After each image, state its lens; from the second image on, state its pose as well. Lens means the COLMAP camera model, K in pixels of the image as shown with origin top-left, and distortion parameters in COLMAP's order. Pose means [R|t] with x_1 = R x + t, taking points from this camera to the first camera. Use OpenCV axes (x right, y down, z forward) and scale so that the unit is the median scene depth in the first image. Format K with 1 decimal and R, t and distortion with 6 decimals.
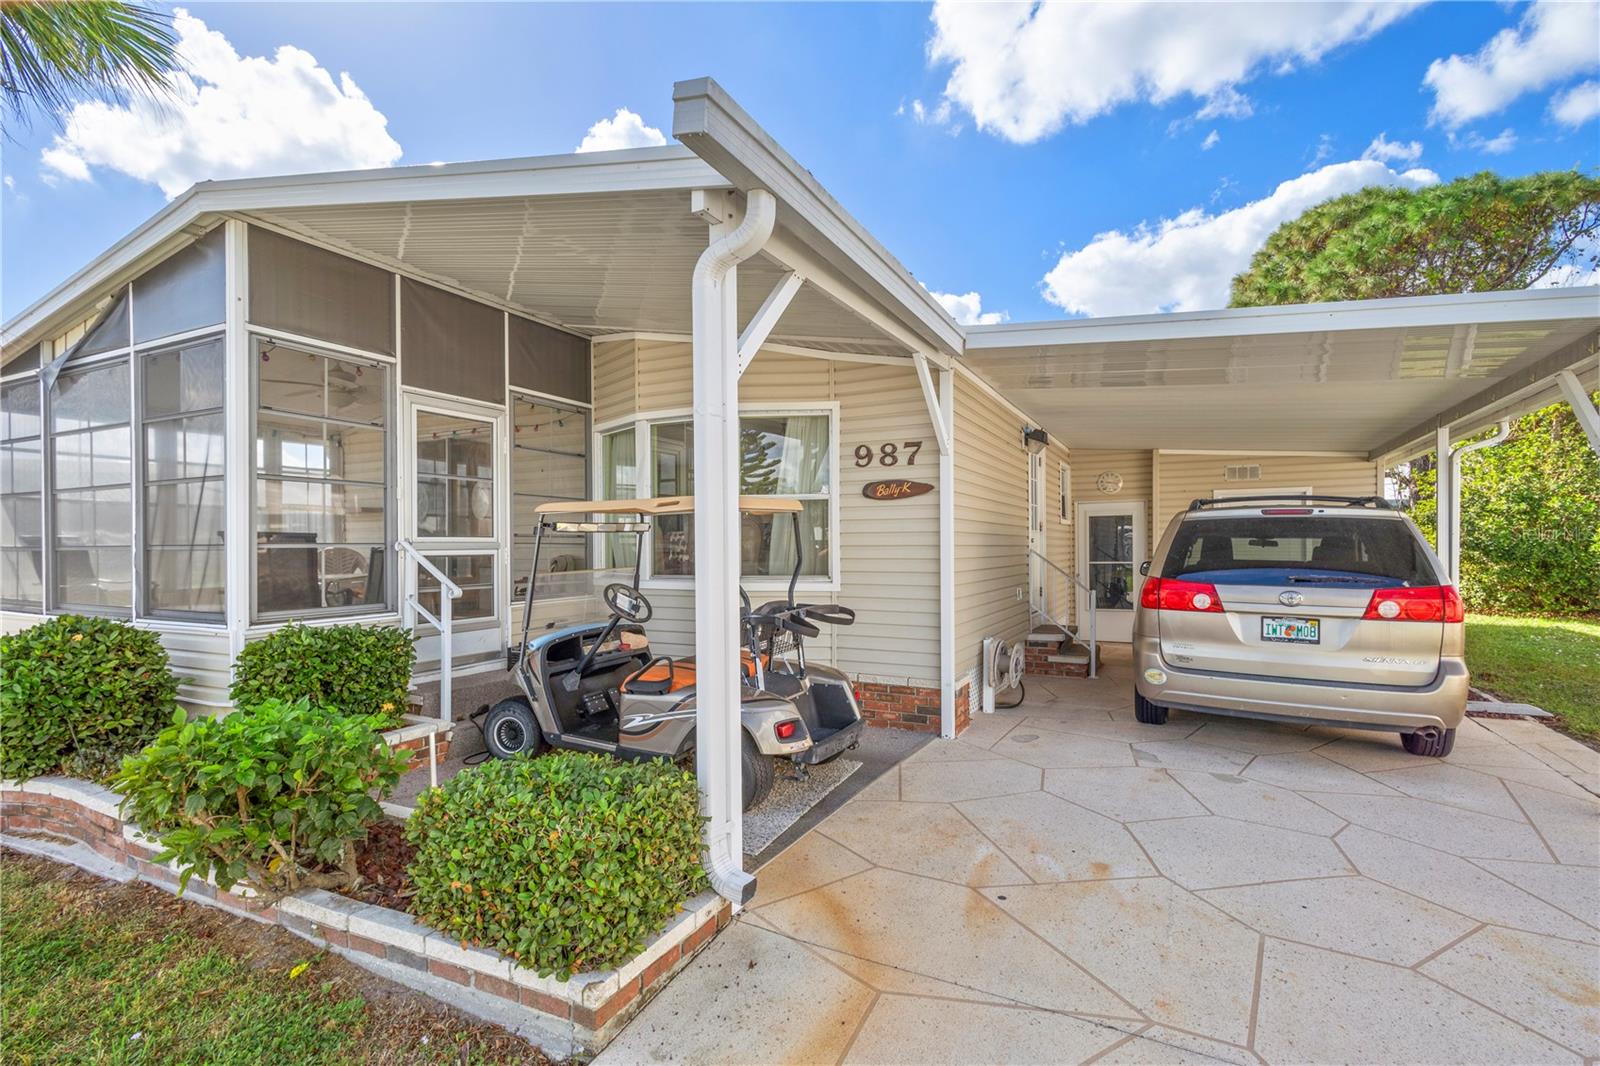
lens RADIAL K [[756.8, 0, 804.8], [0, 756.8, 535.7], [0, 0, 1]] dist [0.006088, -0.002152]
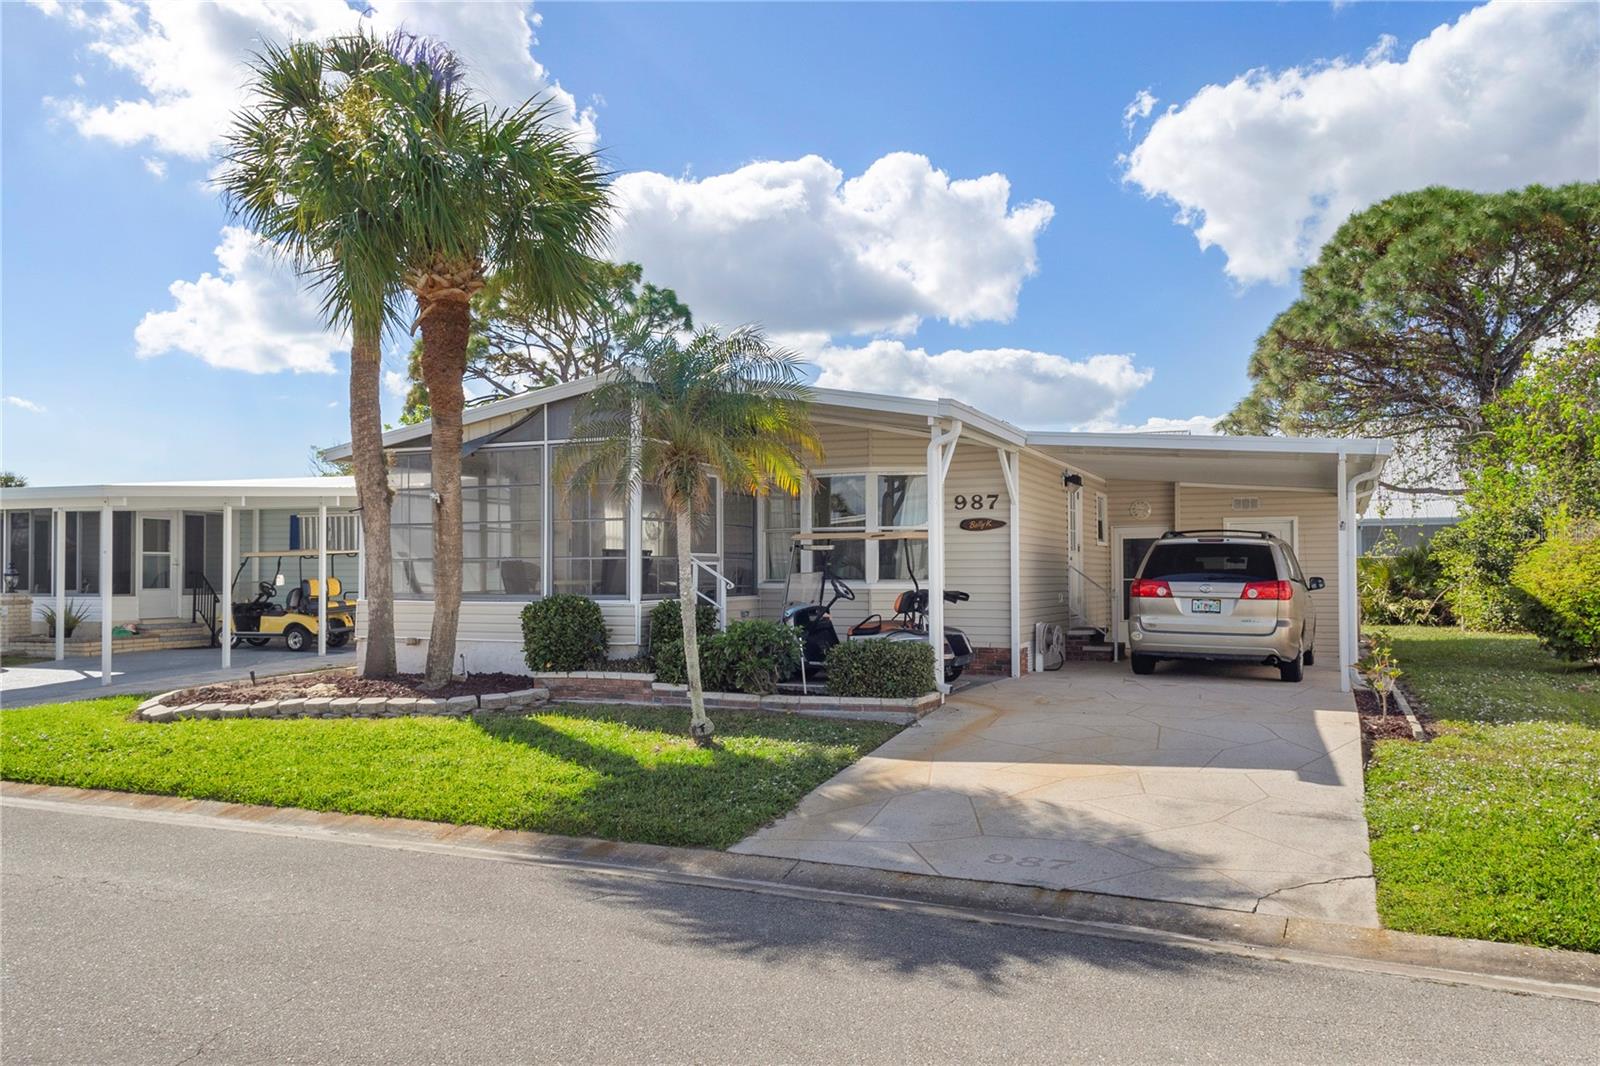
lens RADIAL K [[1215.4, 0, 797.3], [0, 1215.4, 536.4], [0, 0, 1]] dist [0.013221, 0.003977]
pose [[0.998602, 0.004356, 0.052677, -0.391496], [-0.003358, 0.999813, -0.019027, 0.013581], [-0.052750, 0.018824, 0.998430, -1.488922]]
